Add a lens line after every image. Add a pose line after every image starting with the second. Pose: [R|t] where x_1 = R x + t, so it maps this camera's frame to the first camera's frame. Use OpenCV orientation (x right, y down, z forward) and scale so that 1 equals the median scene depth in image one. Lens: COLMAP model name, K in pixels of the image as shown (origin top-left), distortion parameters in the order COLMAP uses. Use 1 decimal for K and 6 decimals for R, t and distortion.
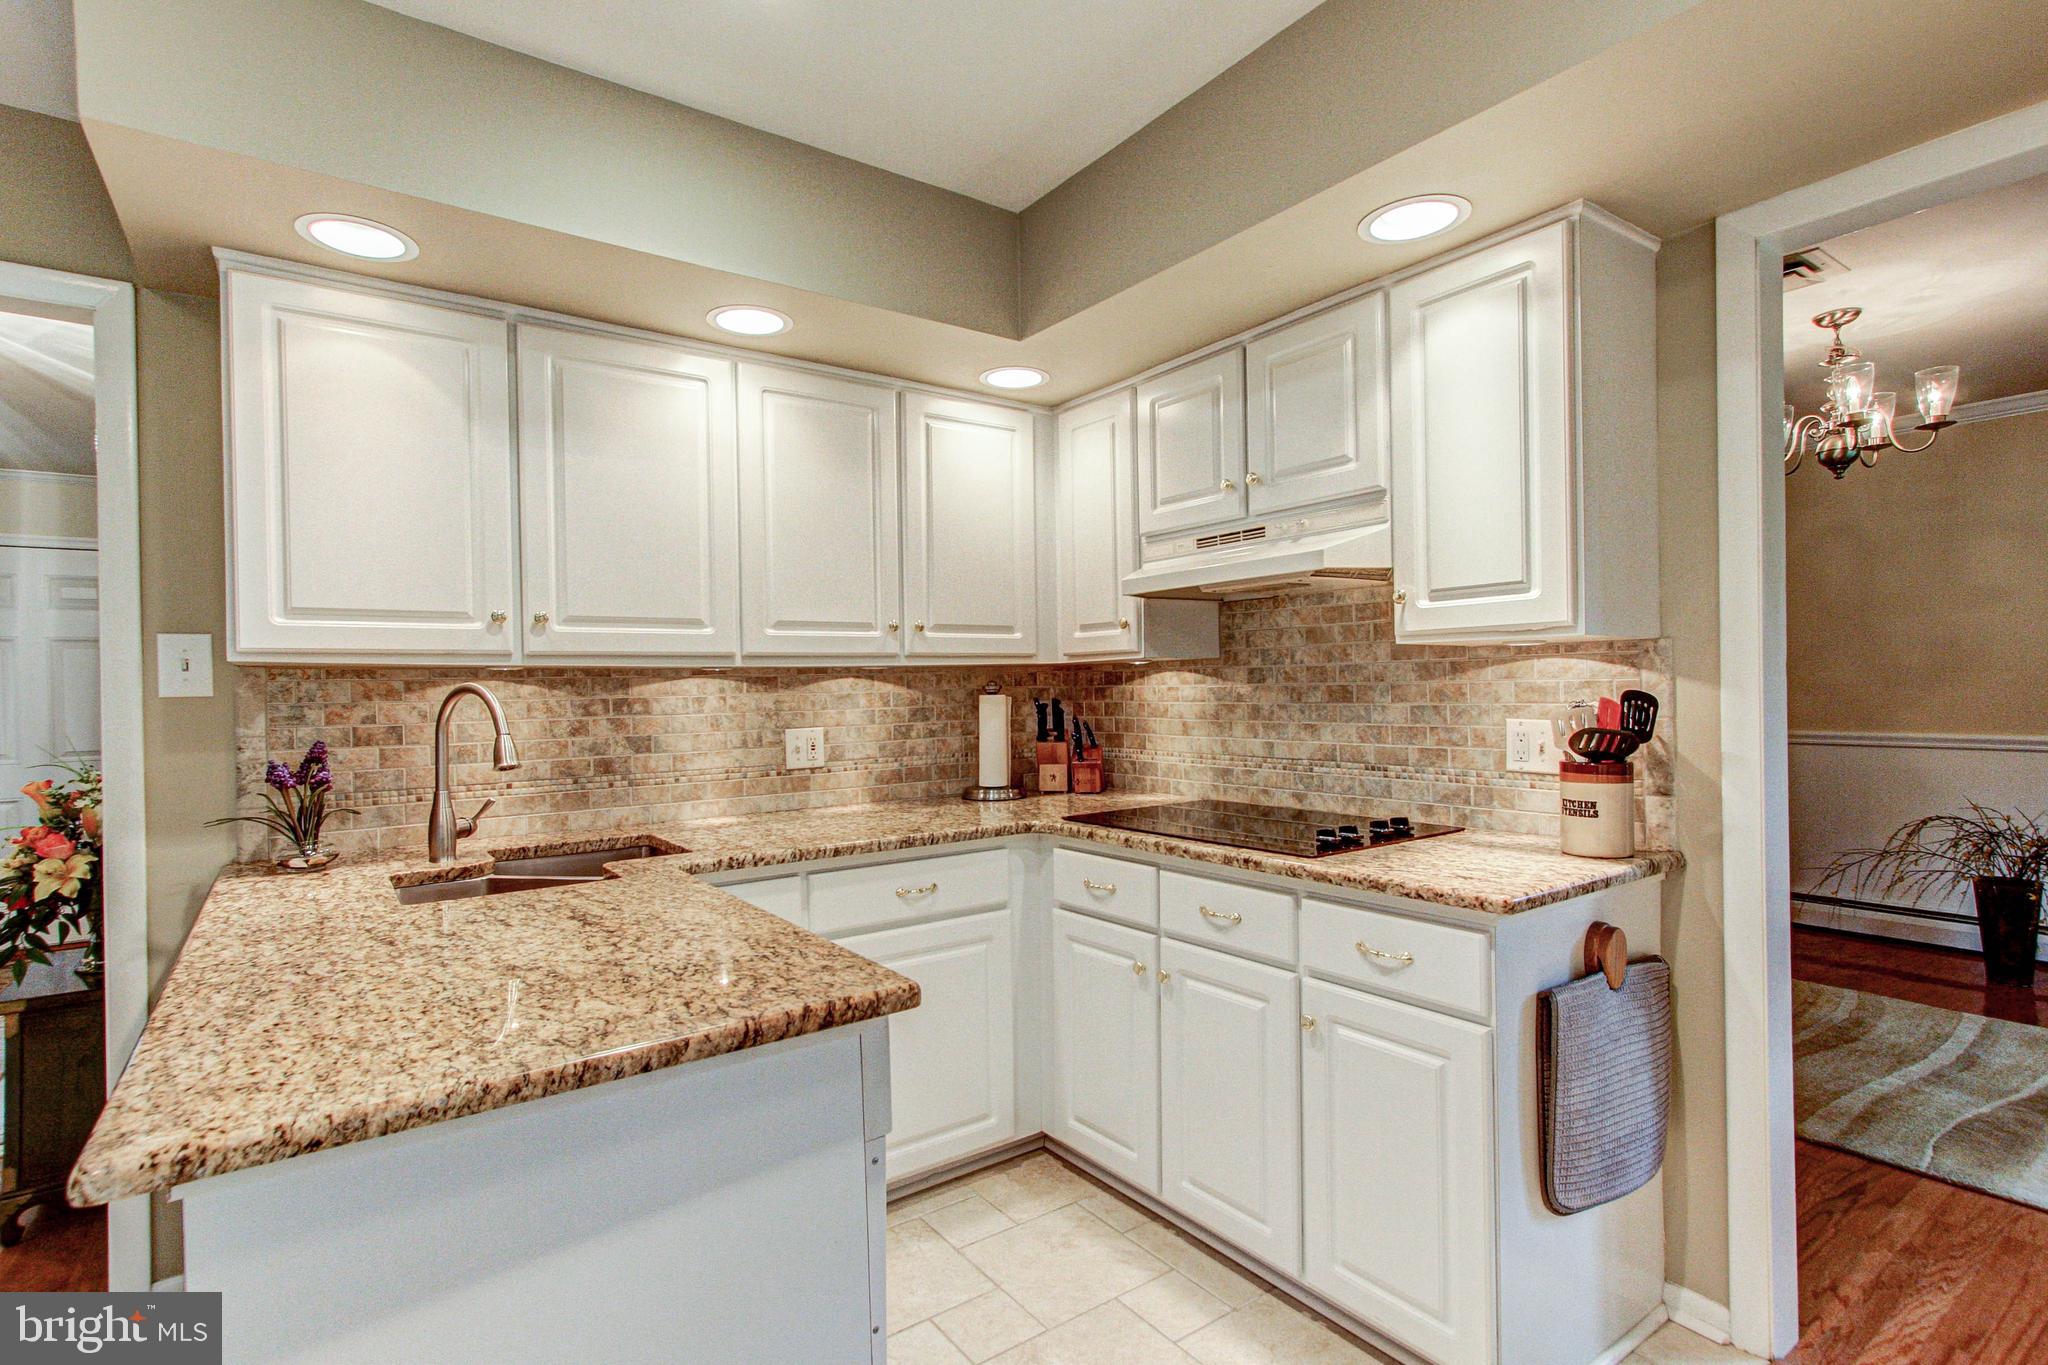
lens RADIAL K [[1005.6, 0, 1024.0], [0, 1005.6, 682.5], [0, 0, 1]] dist [0.004645, 0.000783]
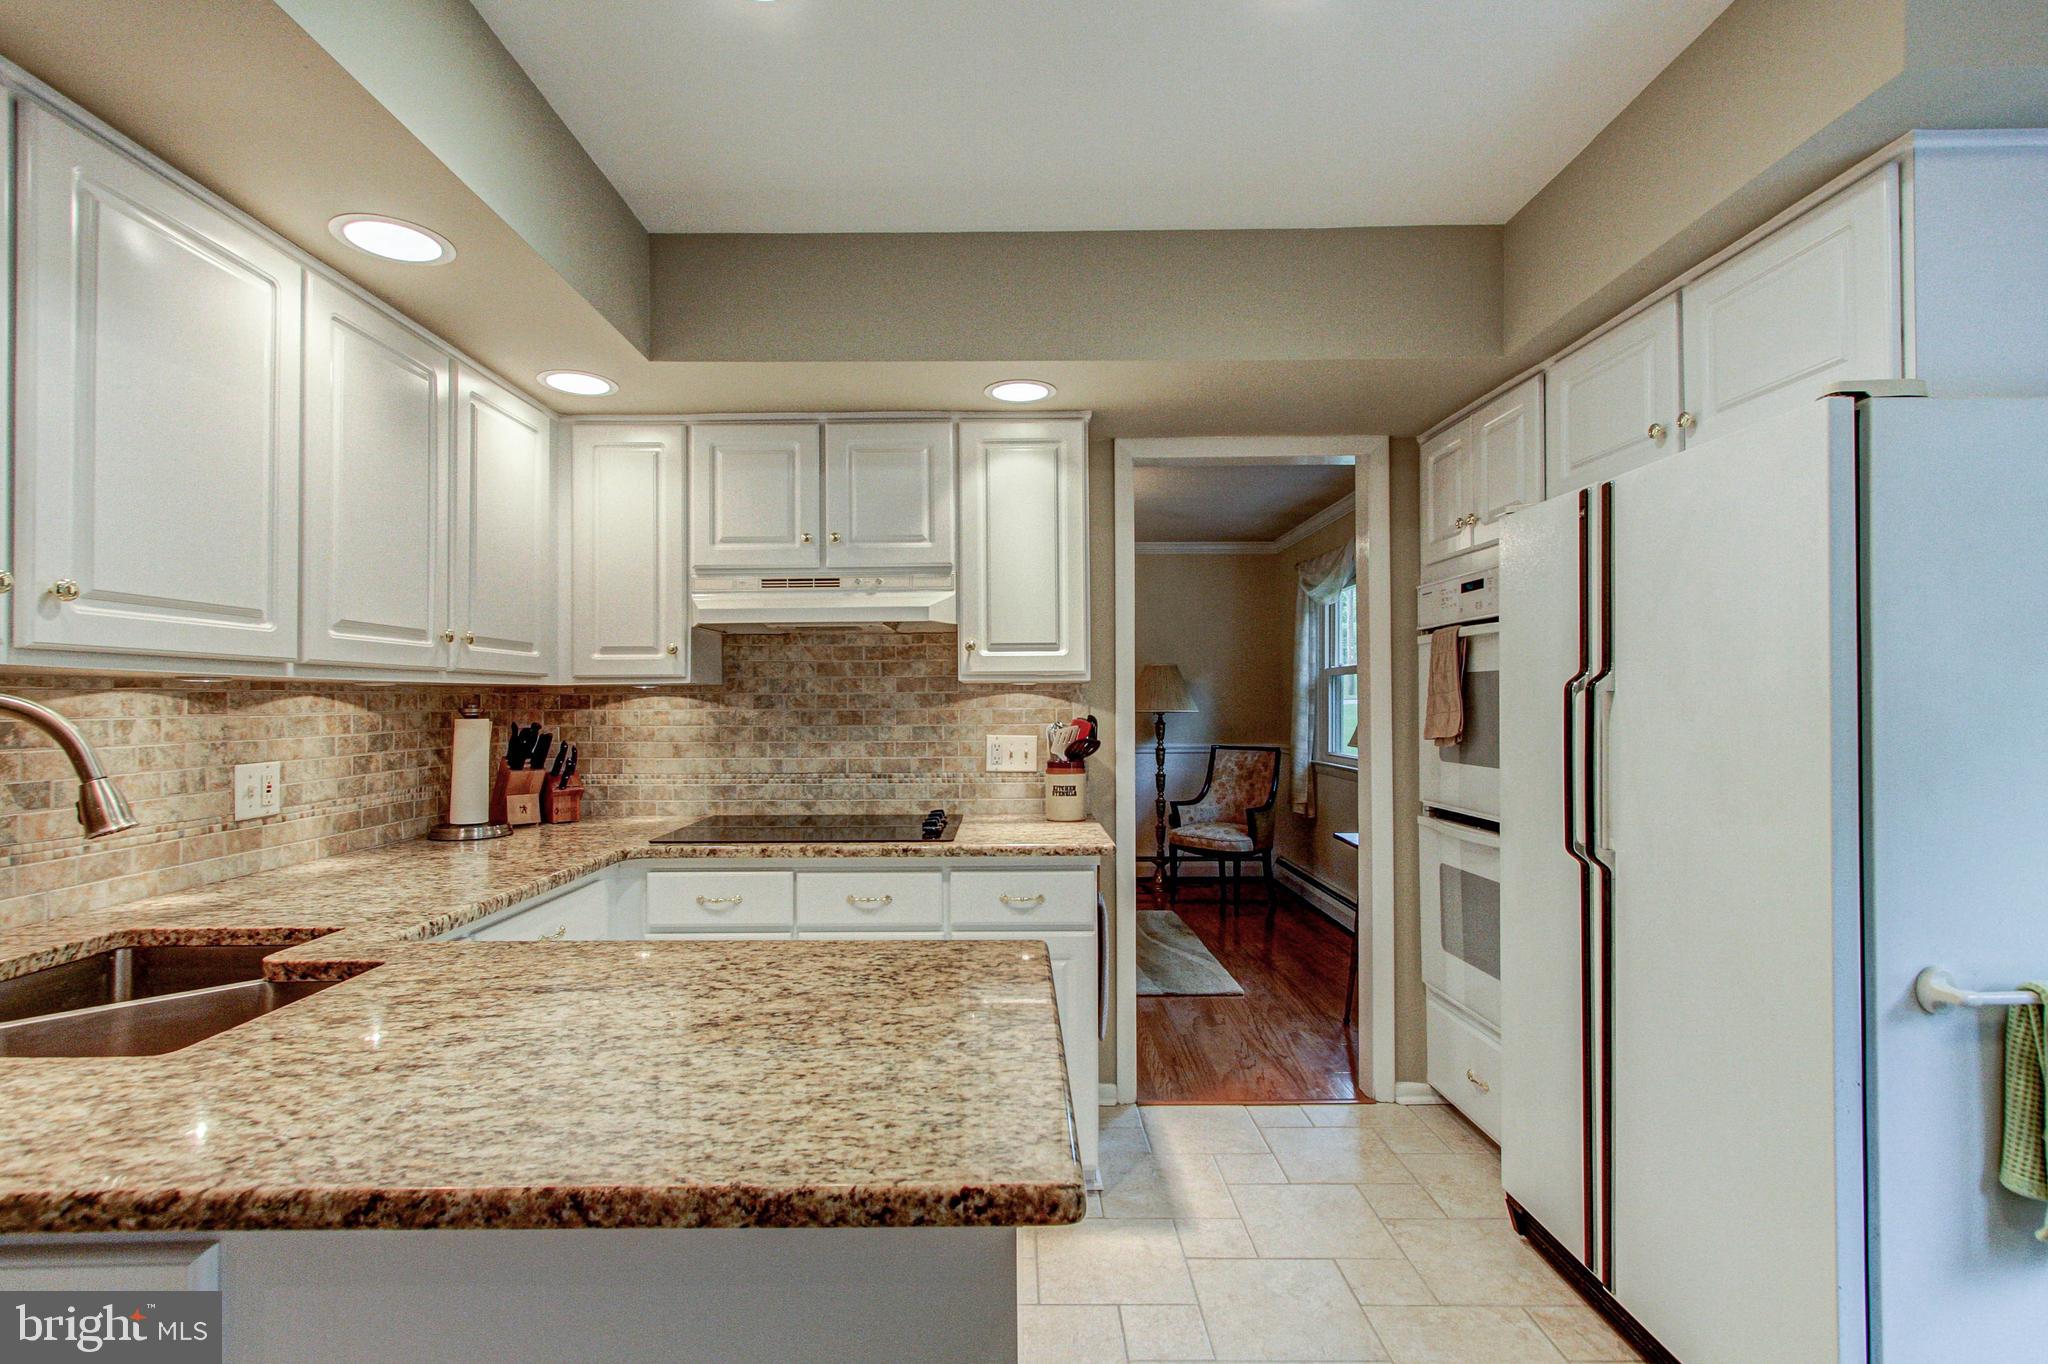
lens RADIAL K [[955.4, 0, 1024.0], [0, 955.4, 682.0], [0, 0, 1]] dist [0.014109, 0.000550]
pose [[0.577692, 0.033544, 0.815566, -0.499713], [-0.008324, 0.999345, -0.035207, 0.006673], [-0.816213, 0.013550, 0.577593, 0.142164]]
